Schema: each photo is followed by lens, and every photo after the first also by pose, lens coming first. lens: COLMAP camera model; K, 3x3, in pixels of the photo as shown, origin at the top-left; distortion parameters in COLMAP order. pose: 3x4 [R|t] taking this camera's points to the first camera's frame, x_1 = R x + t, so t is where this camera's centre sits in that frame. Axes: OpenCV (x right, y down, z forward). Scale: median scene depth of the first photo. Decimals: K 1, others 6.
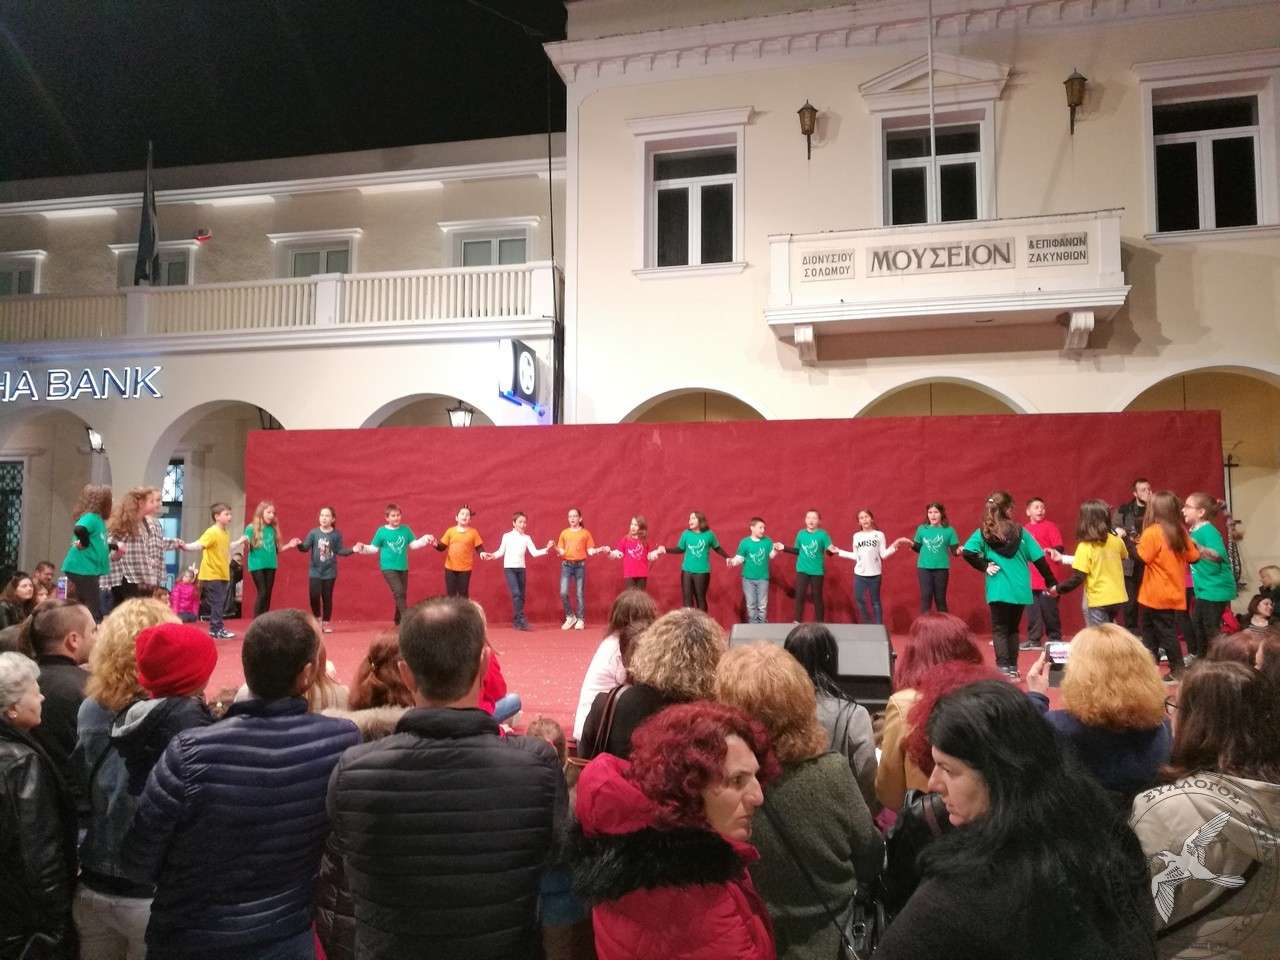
lens RADIAL K [[1013.4, 0, 639.7], [0, 1013.4, 473.9], [0, 0, 1]] dist [-0.024772, 0.073822]
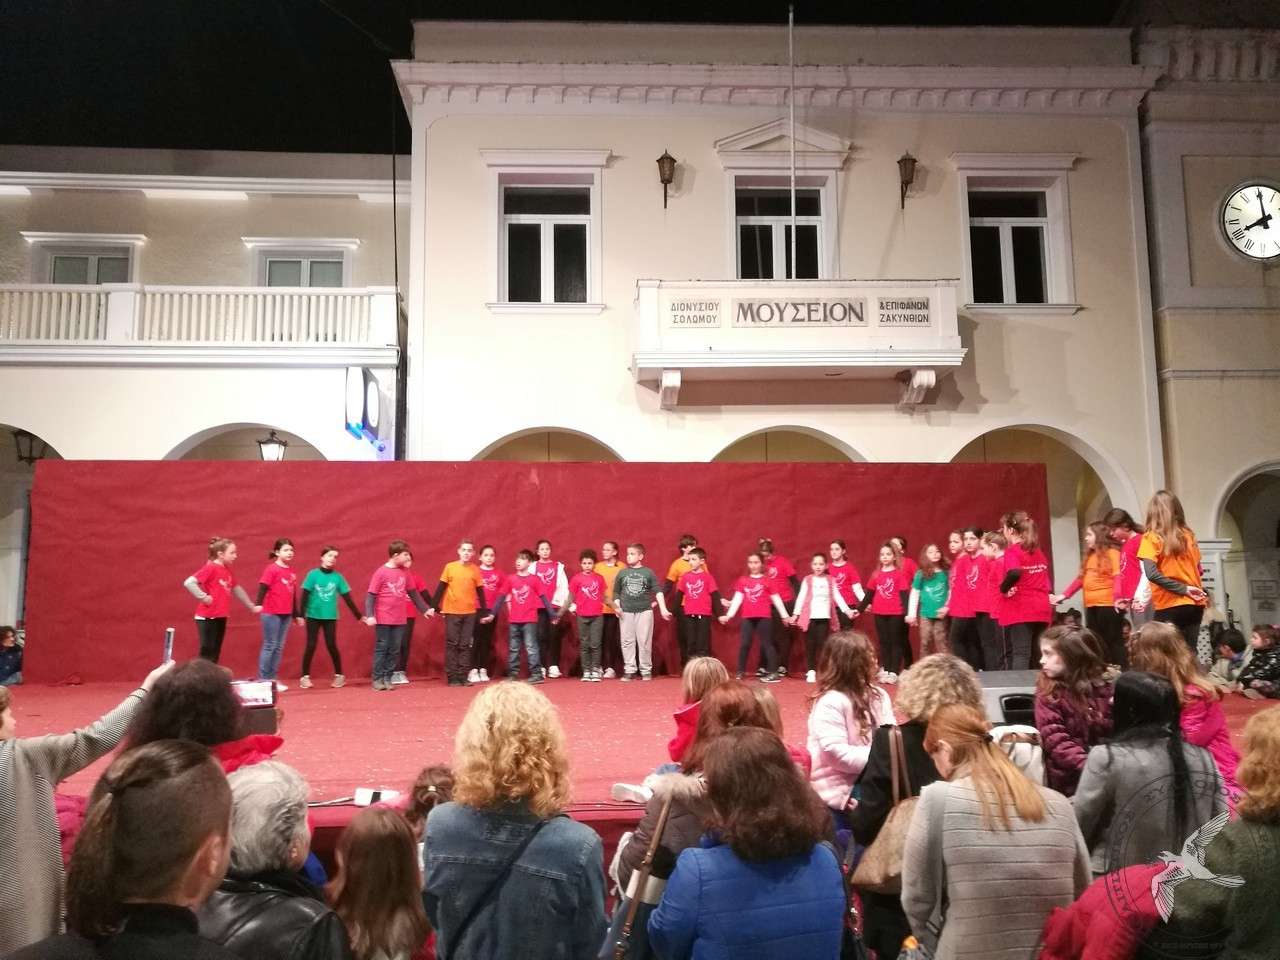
lens RADIAL K [[1003.2, 0, 639.3], [0, 1003.2, 475.6], [0, 0, 1]] dist [-0.011944, 0.057619]
pose [[0.958305, 0.021067, 0.284971, -0.137756], [-0.009685, 0.999100, -0.041291, 0.000585], [-0.285585, 0.036809, 0.957646, 0.049581]]
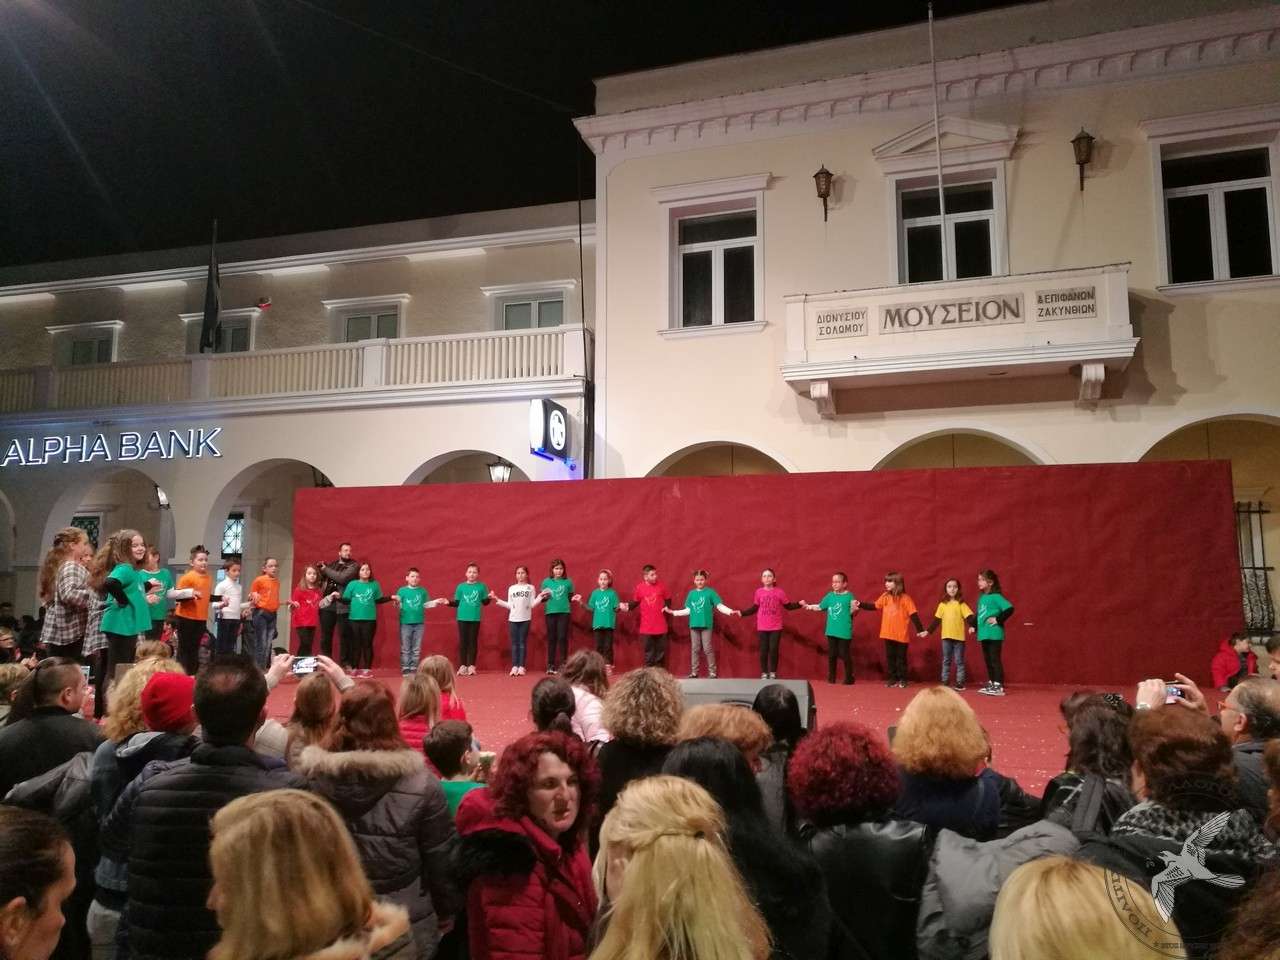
lens RADIAL K [[1008.2, 0, 639.2], [0, 1008.2, 476.2], [0, 0, 1]] dist [-0.014321, 0.059627]
pose [[0.997755, -0.011964, -0.065885, 0.040630], [0.009173, 0.999054, -0.042504, -0.007135], [0.066331, 0.041805, 0.996922, -0.031354]]
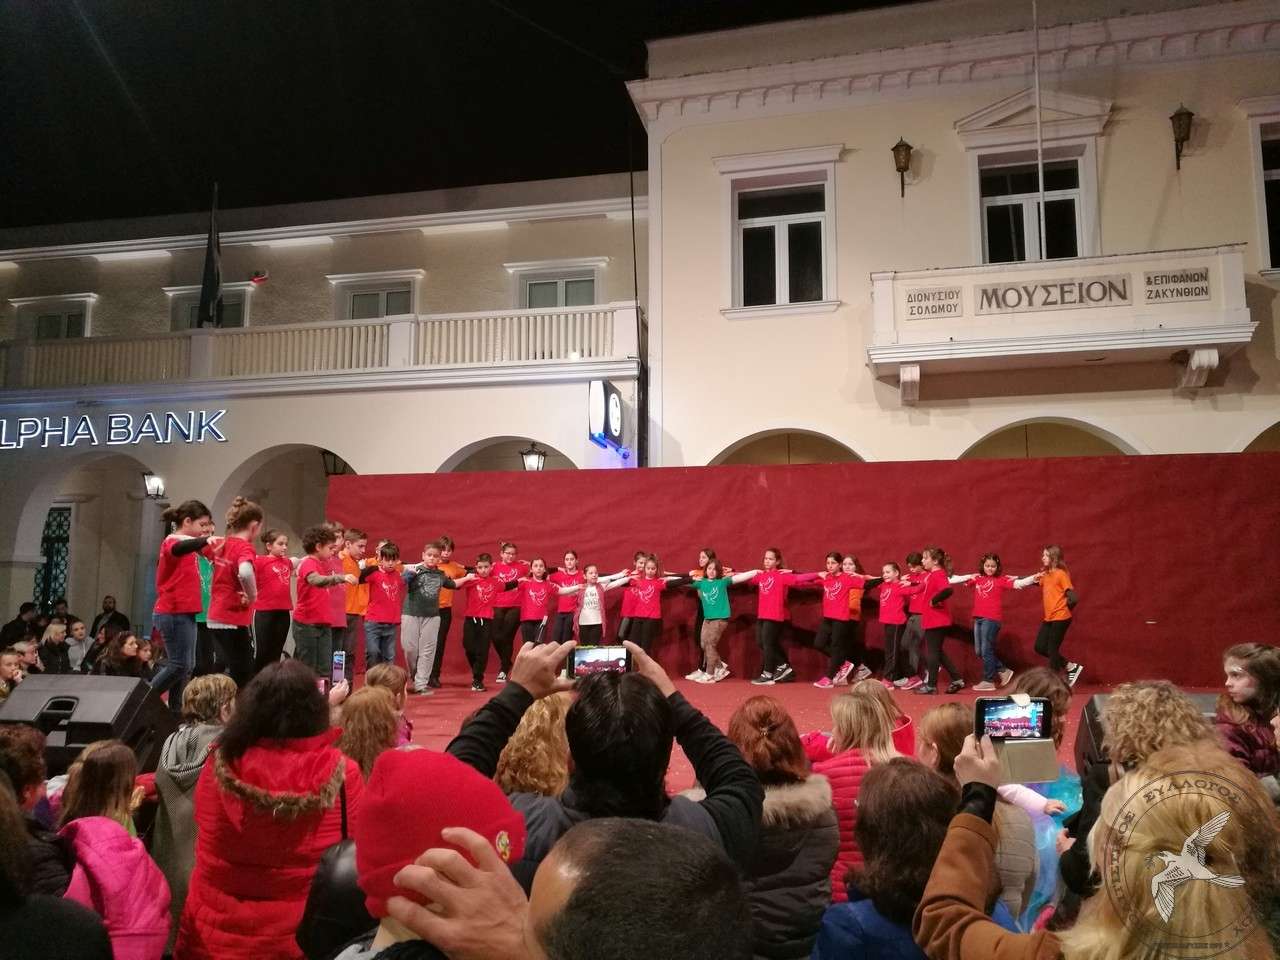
lens RADIAL K [[1008.2, 0, 639.2], [0, 1008.2, 476.2], [0, 0, 1]] dist [-0.014321, 0.059627]
pose [[0.999963, -0.004576, 0.007325, -0.095283], [0.004862, 0.999206, -0.039539, -0.002520], [-0.007139, 0.039573, 0.999191, 0.035107]]
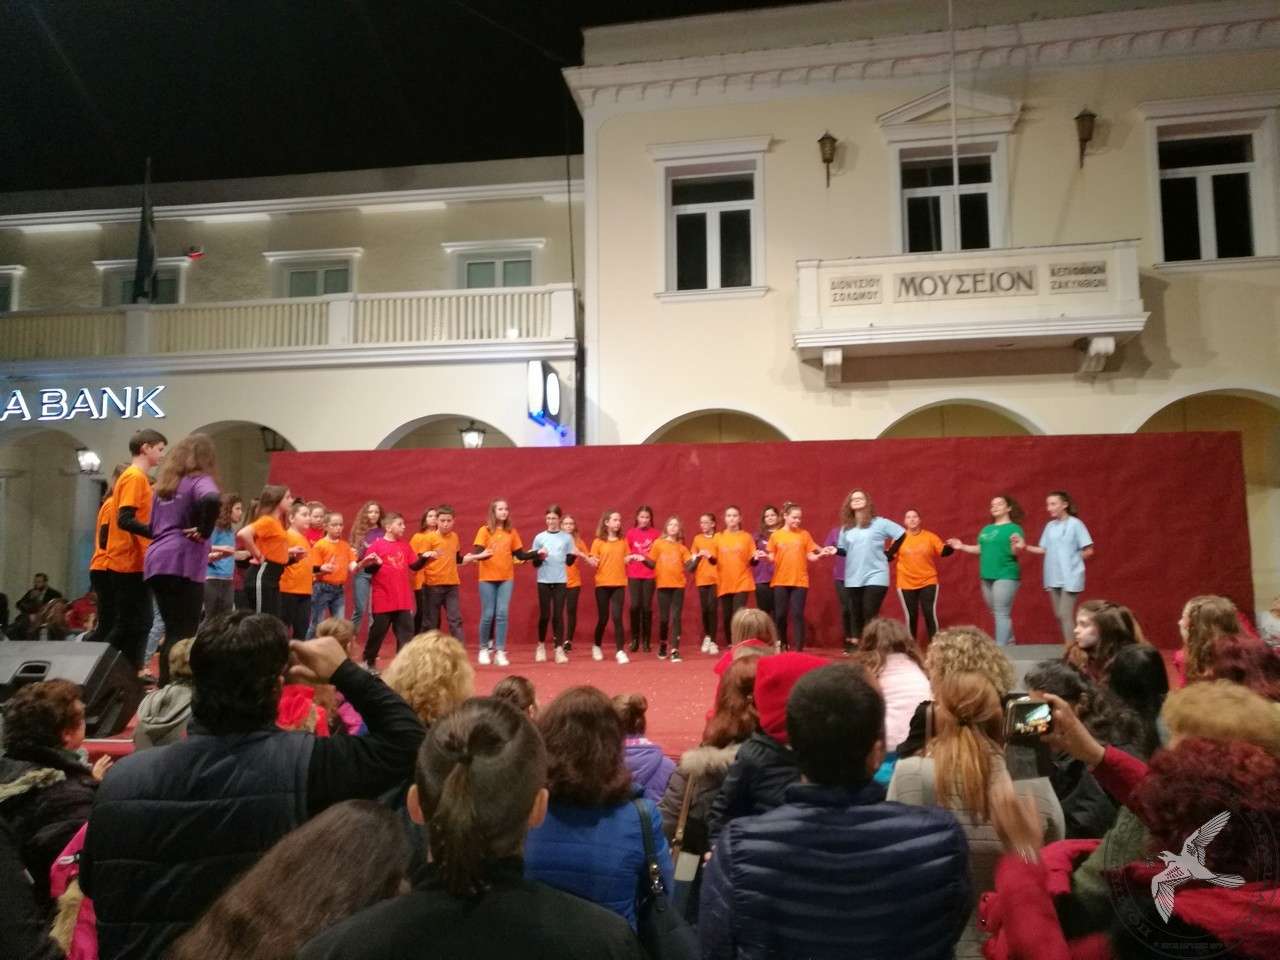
lens RADIAL K [[1008.4, 0, 638.8], [0, 1008.4, 470.7], [0, 0, 1]] dist [-0.009583, 0.052134]
pose [[0.997643, -0.003239, 0.068535, -0.093981], [0.004672, 0.999774, -0.020761, -0.002794], [-0.068452, 0.021033, 0.997433, -0.001108]]
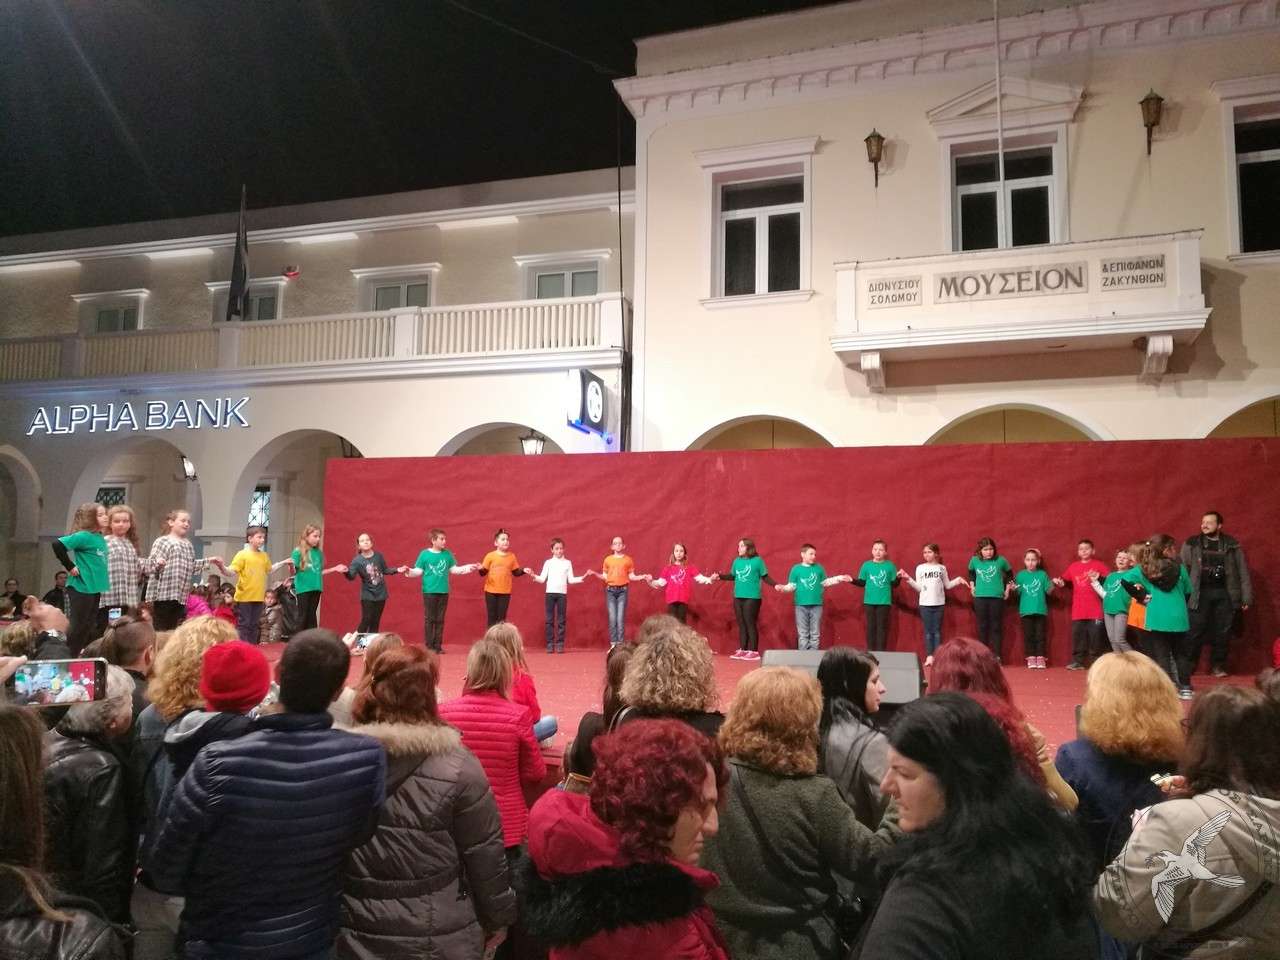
lens RADIAL K [[1008.2, 0, 639.2], [0, 1008.2, 476.2], [0, 0, 1]] dist [-0.014321, 0.059627]
pose [[0.996732, 0.000436, -0.080783, 0.014142], [-0.002469, 0.999683, -0.025064, 0.000328], [0.080747, 0.025181, 0.996417, -0.003597]]
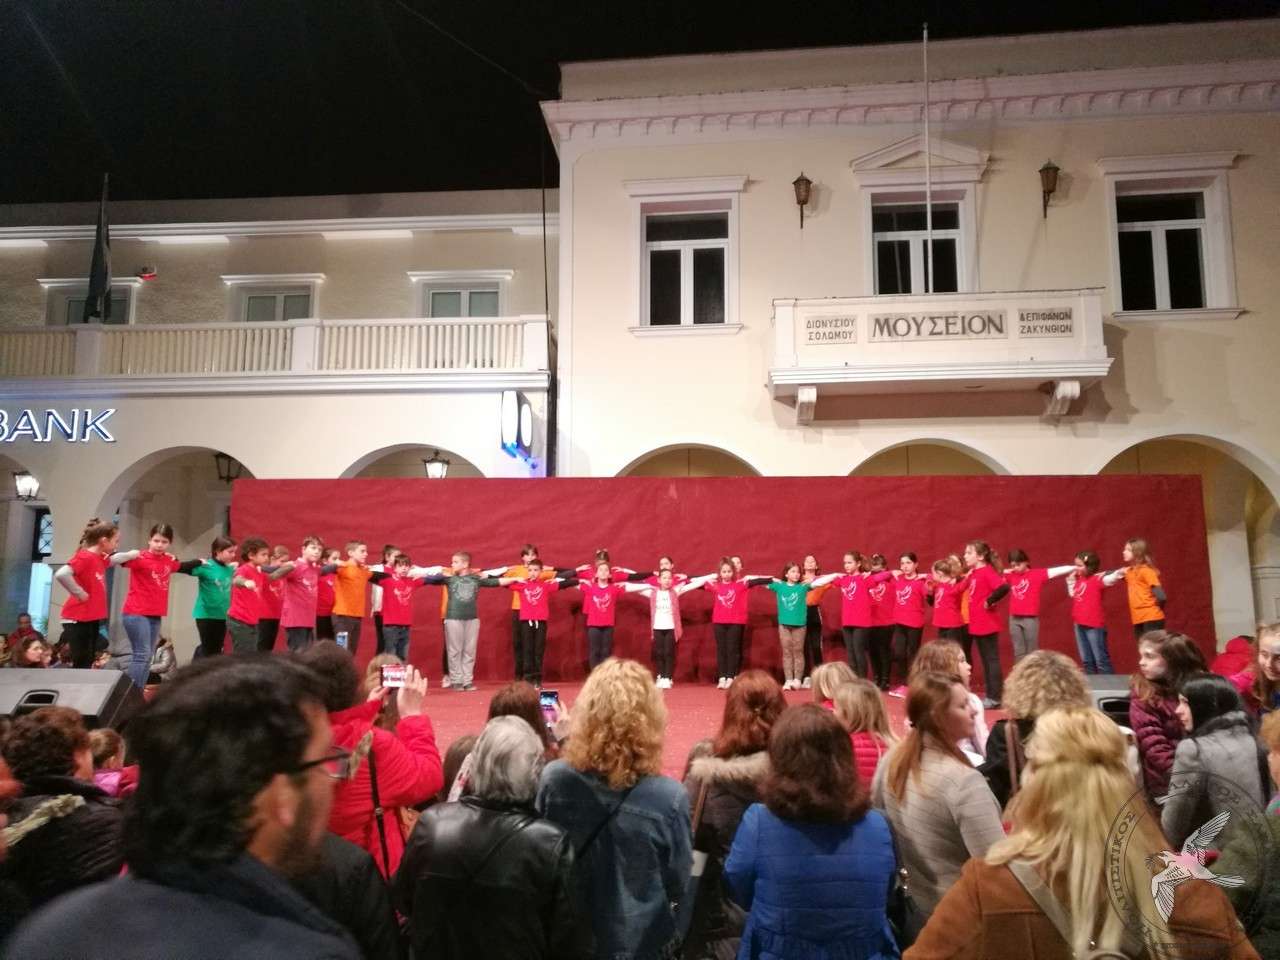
lens RADIAL K [[1003.2, 0, 639.3], [0, 1003.2, 475.6], [0, 0, 1]] dist [-0.011944, 0.057619]
pose [[0.990398, 0.017321, 0.137154, -0.133631], [-0.009901, 0.998459, -0.054602, 0.002003], [-0.137889, 0.052719, 0.989044, 0.013913]]
